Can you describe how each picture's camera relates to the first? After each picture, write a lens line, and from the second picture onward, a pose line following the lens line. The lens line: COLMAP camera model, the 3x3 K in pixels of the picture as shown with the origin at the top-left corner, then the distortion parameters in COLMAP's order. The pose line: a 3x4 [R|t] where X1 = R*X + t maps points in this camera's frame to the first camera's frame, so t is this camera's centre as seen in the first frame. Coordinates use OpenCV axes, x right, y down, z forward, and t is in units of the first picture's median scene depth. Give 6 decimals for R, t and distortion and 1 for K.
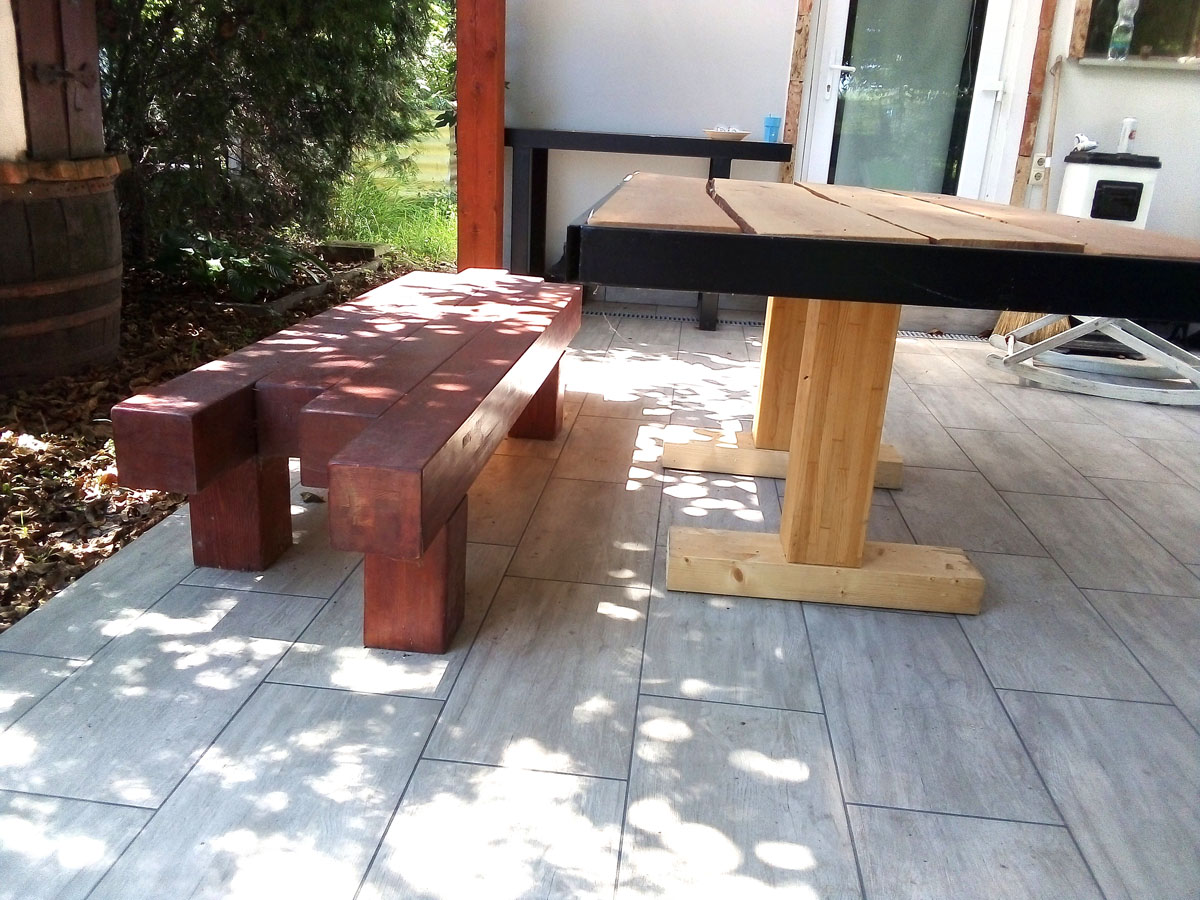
lens RADIAL K [[952.5, 0, 608.1], [0, 952.5, 447.8], [0, 0, 1]] dist [0.080077, -0.130220]
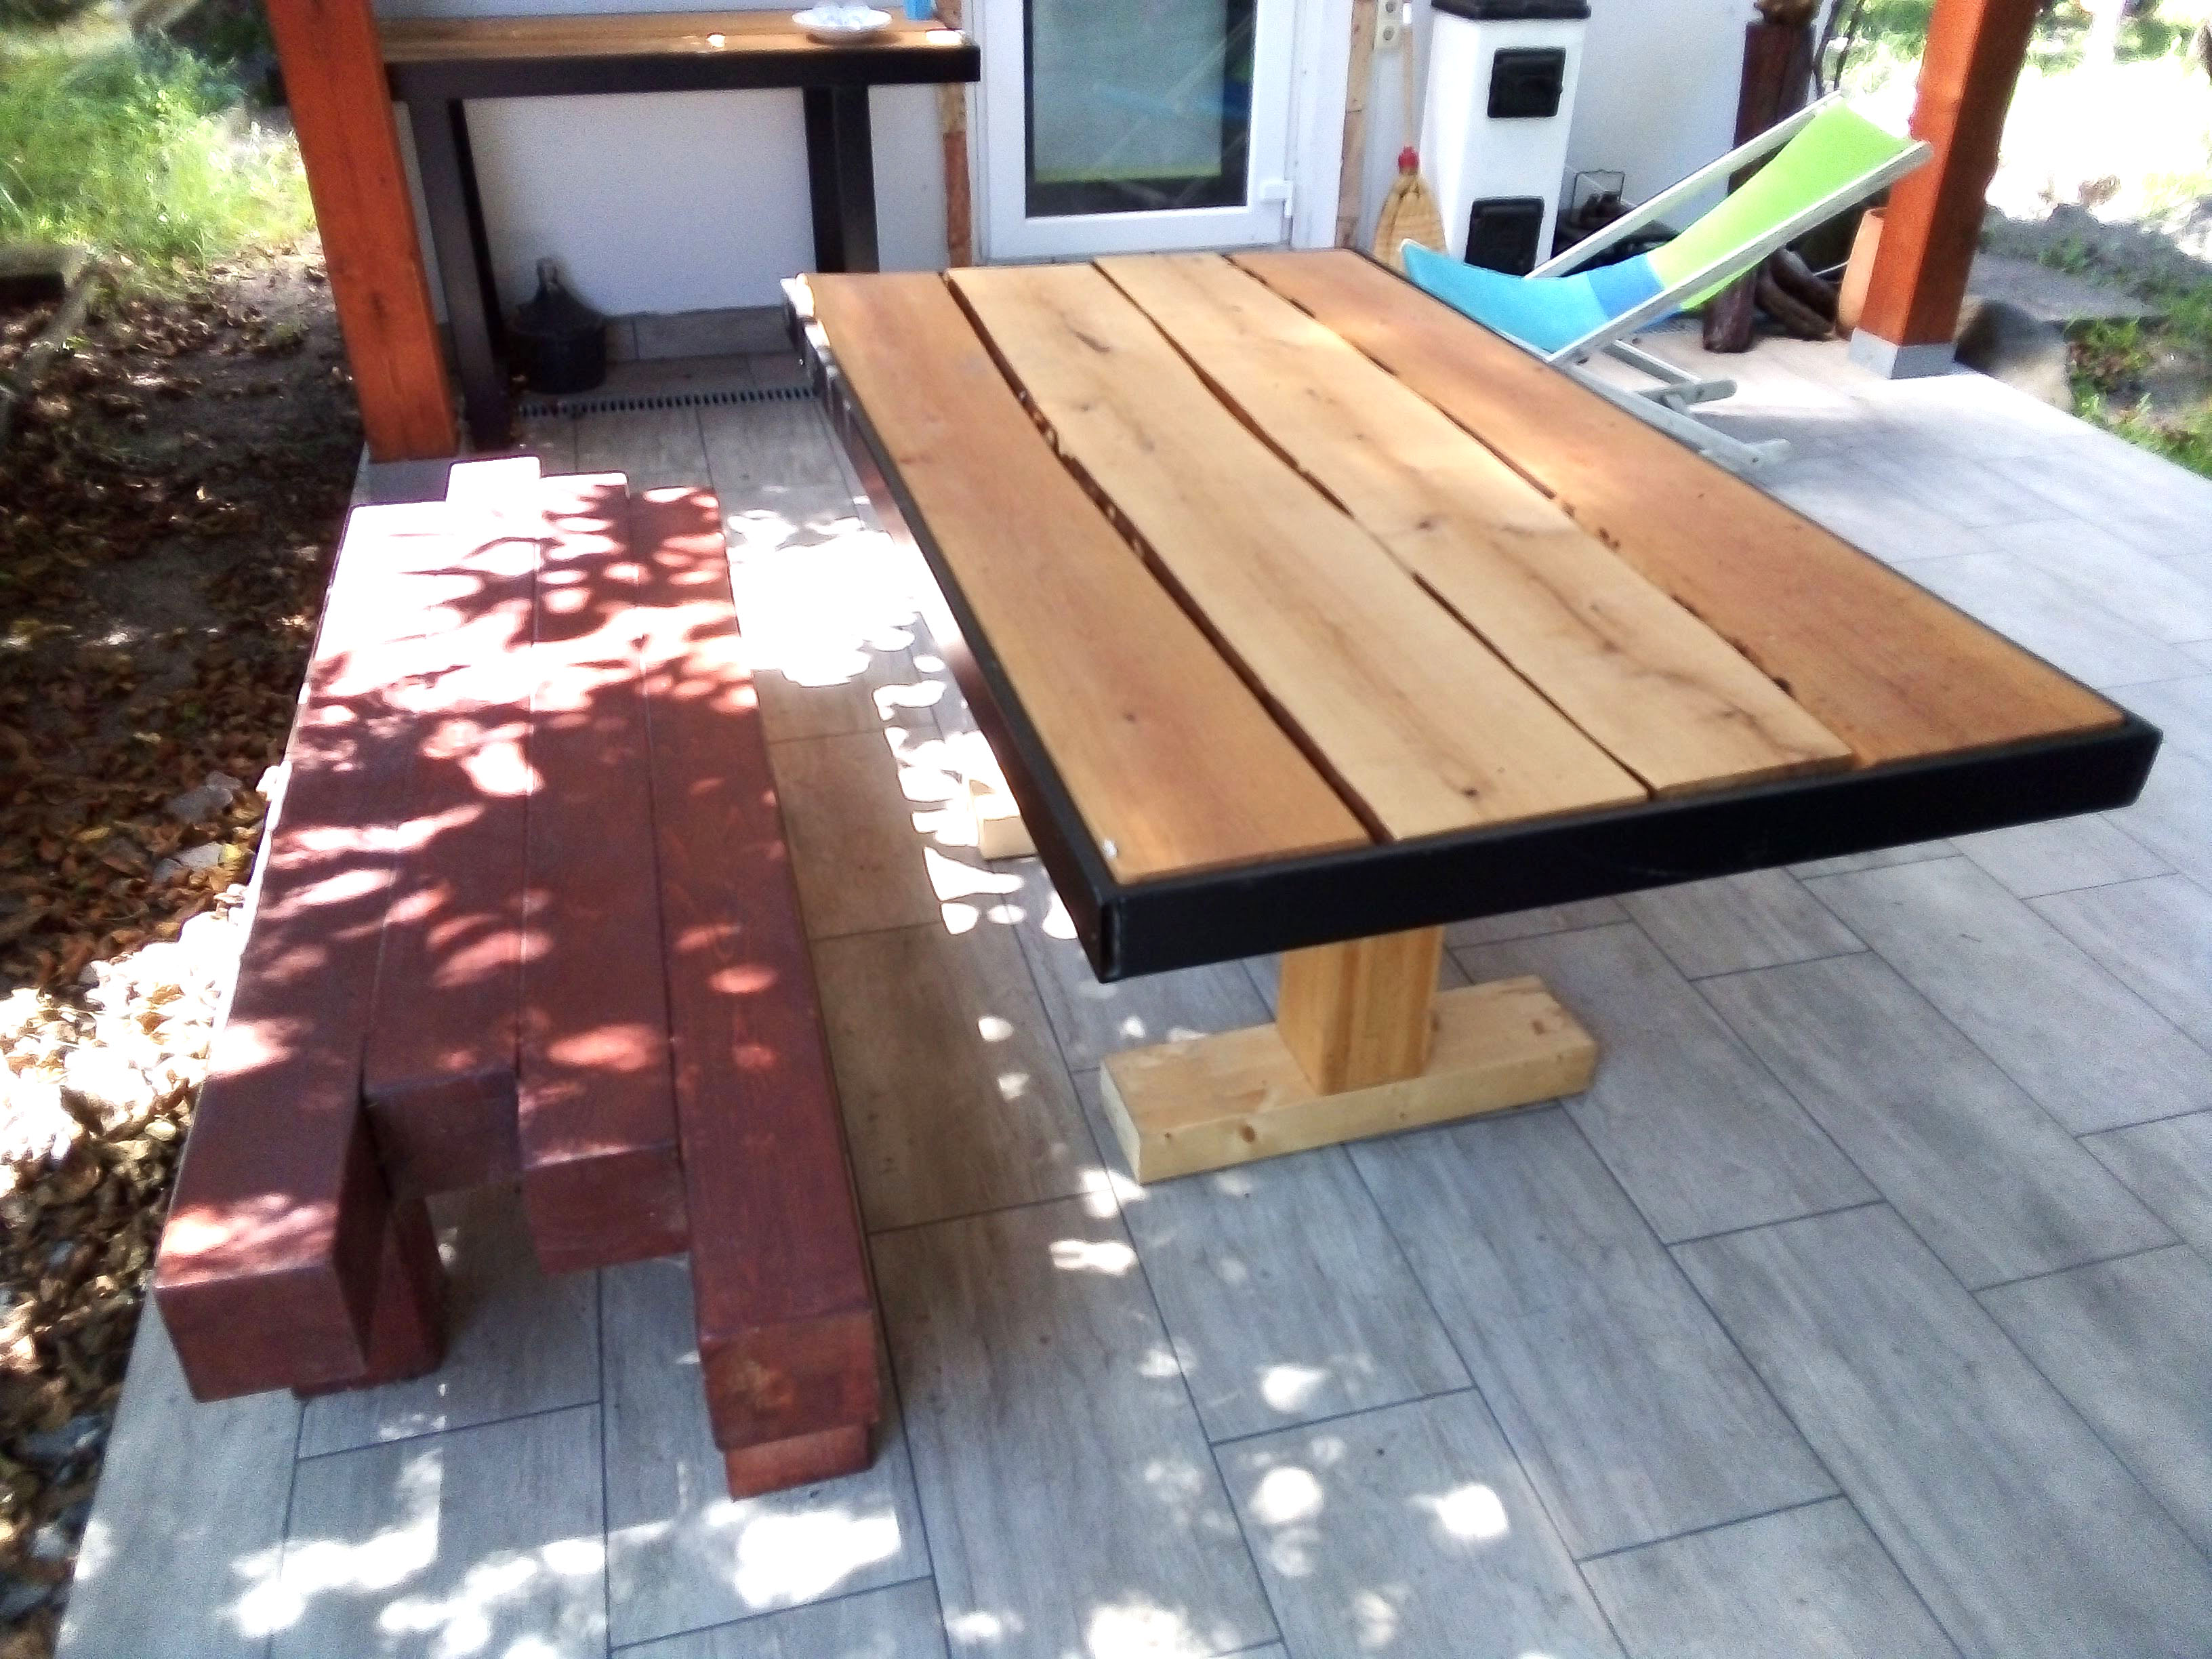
lens RADIAL K [[1735.1, 0, 1106.0], [0, 1735.1, 829.5], [0, 0, 1]] dist [0.075831, -0.140681]
pose [[0.935380, -0.226919, 0.271243, -0.229230], [0.147598, 0.947494, 0.283672, -0.421566], [-0.321371, -0.225307, 0.919759, 0.048313]]
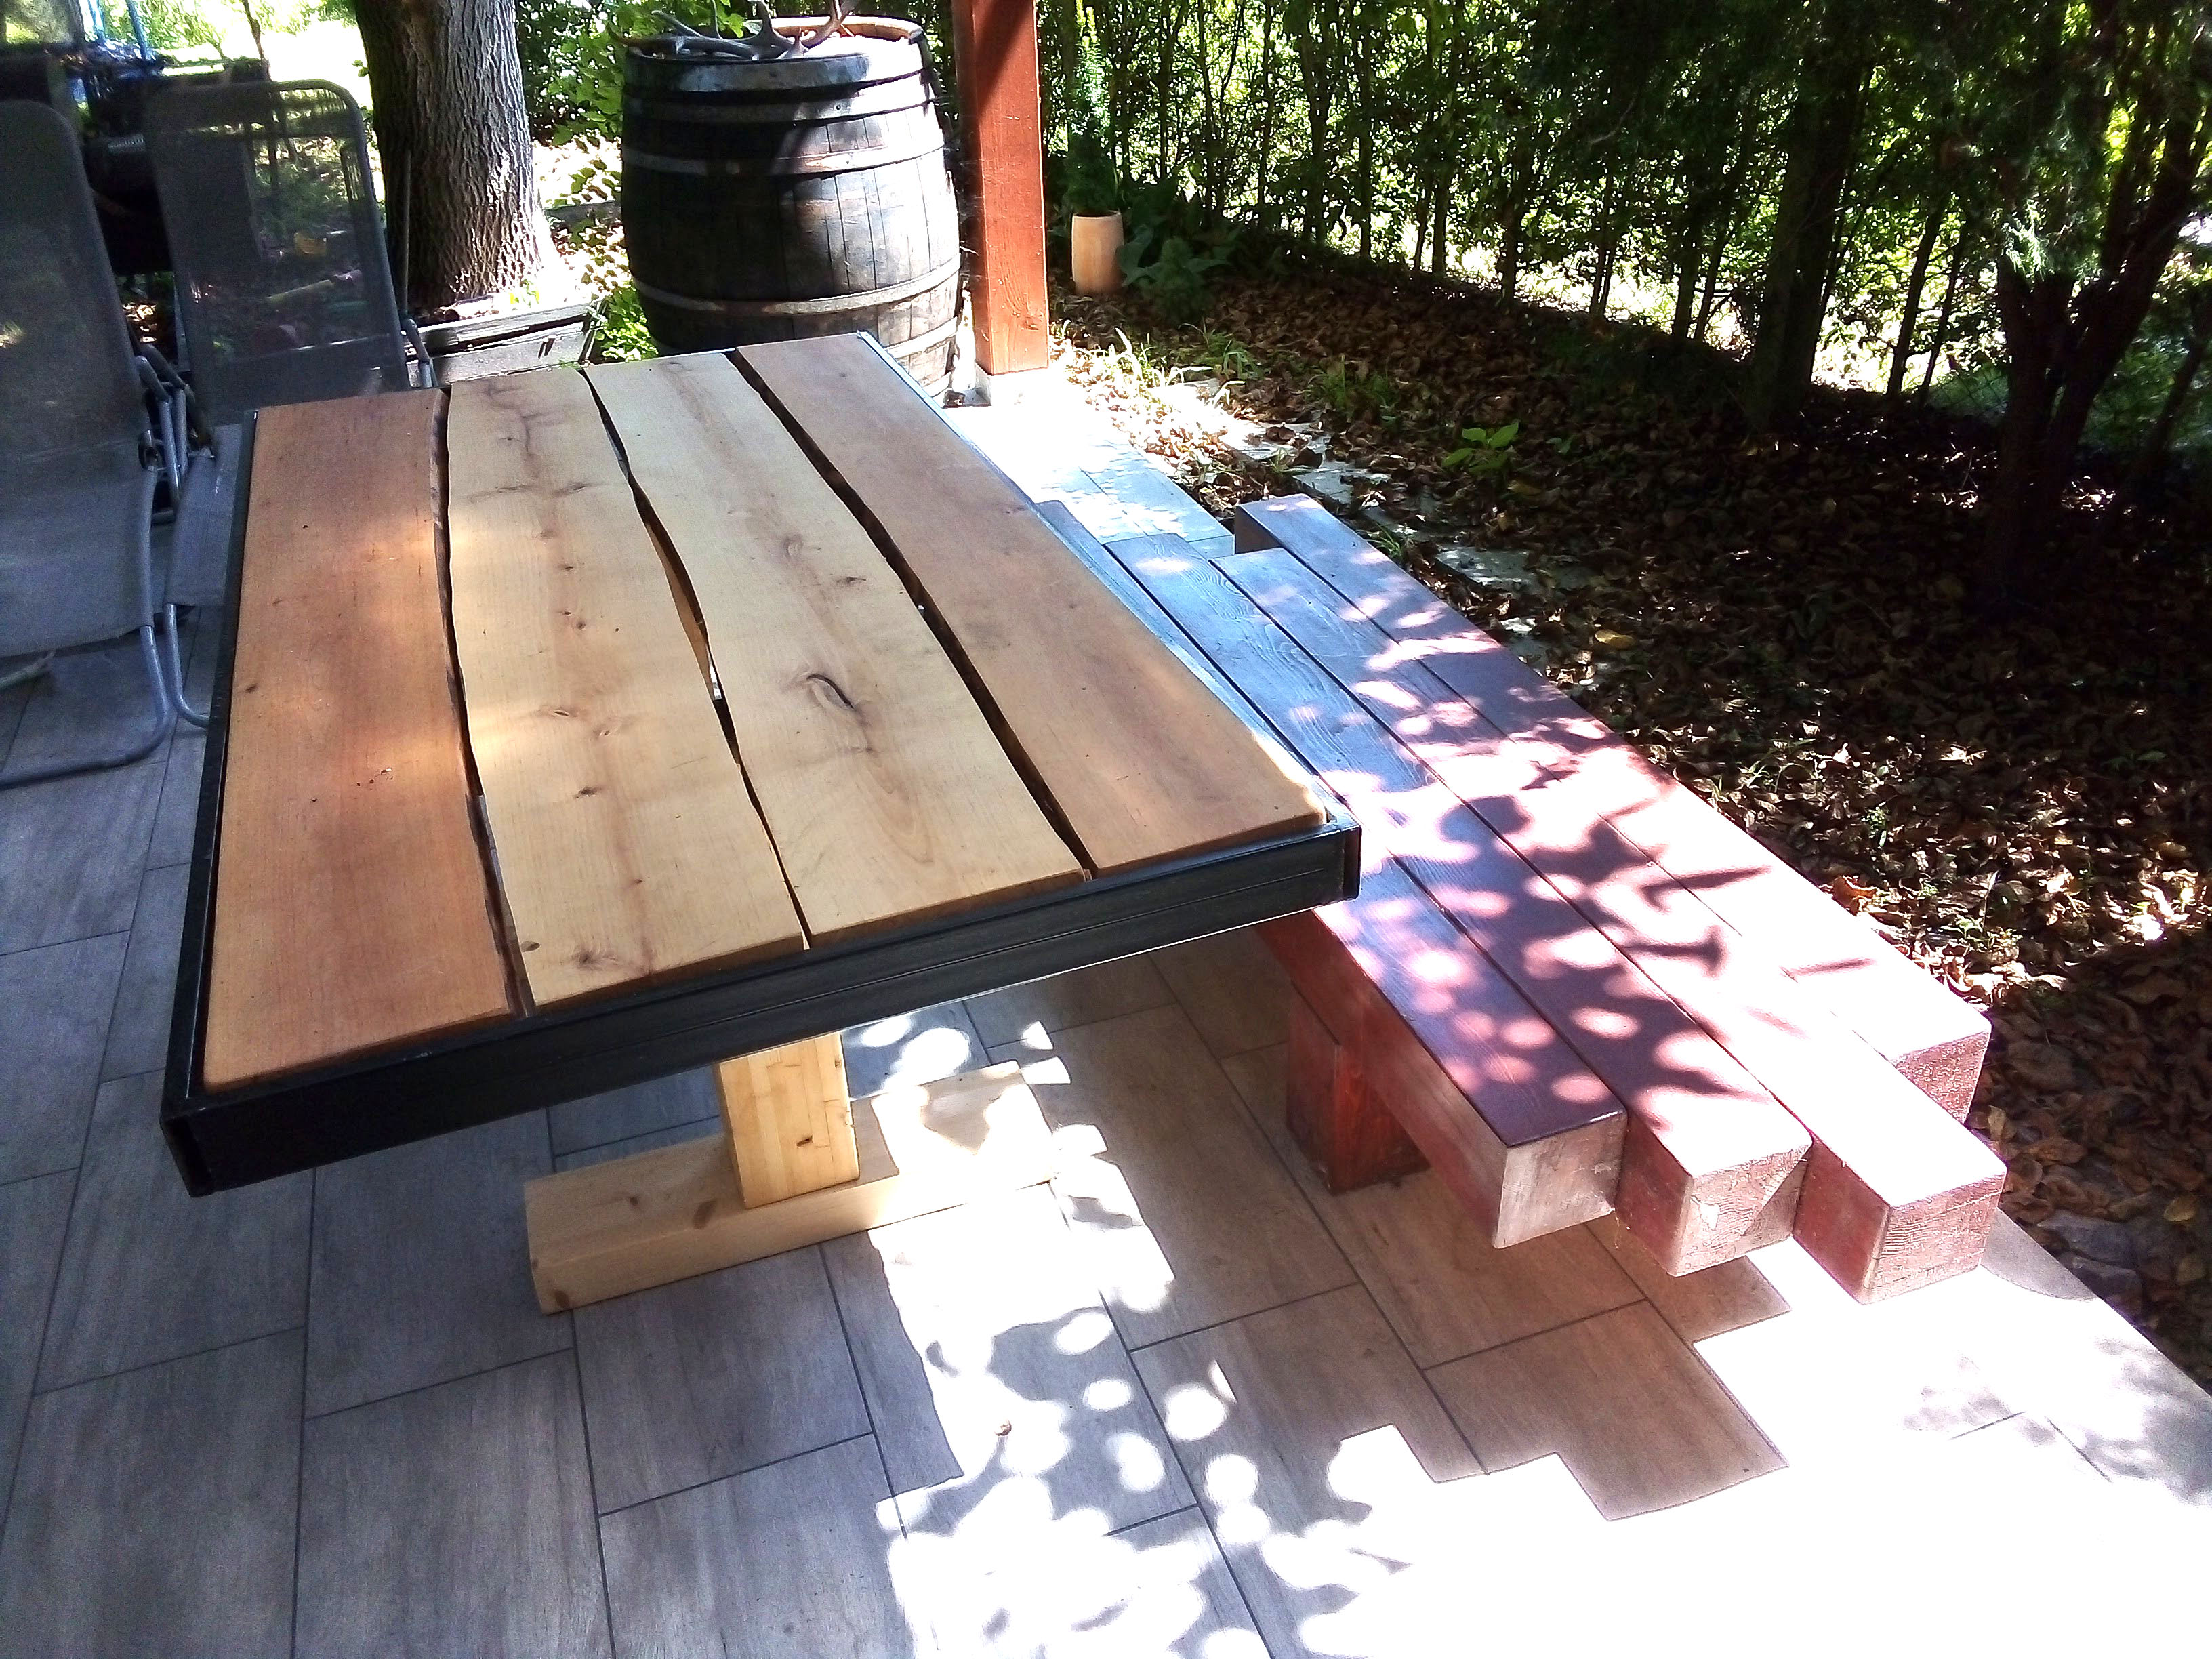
lens RADIAL K [[1755.8, 0, 1120.9], [0, 1755.8, 825.5], [0, 0, 1]] dist [0.080077, -0.130220]
pose [[-0.903046, 0.187754, -0.386337, 0.514956], [-0.159396, 0.688719, 0.707290, -1.119820], [0.398874, 0.700296, -0.592018, 2.225218]]
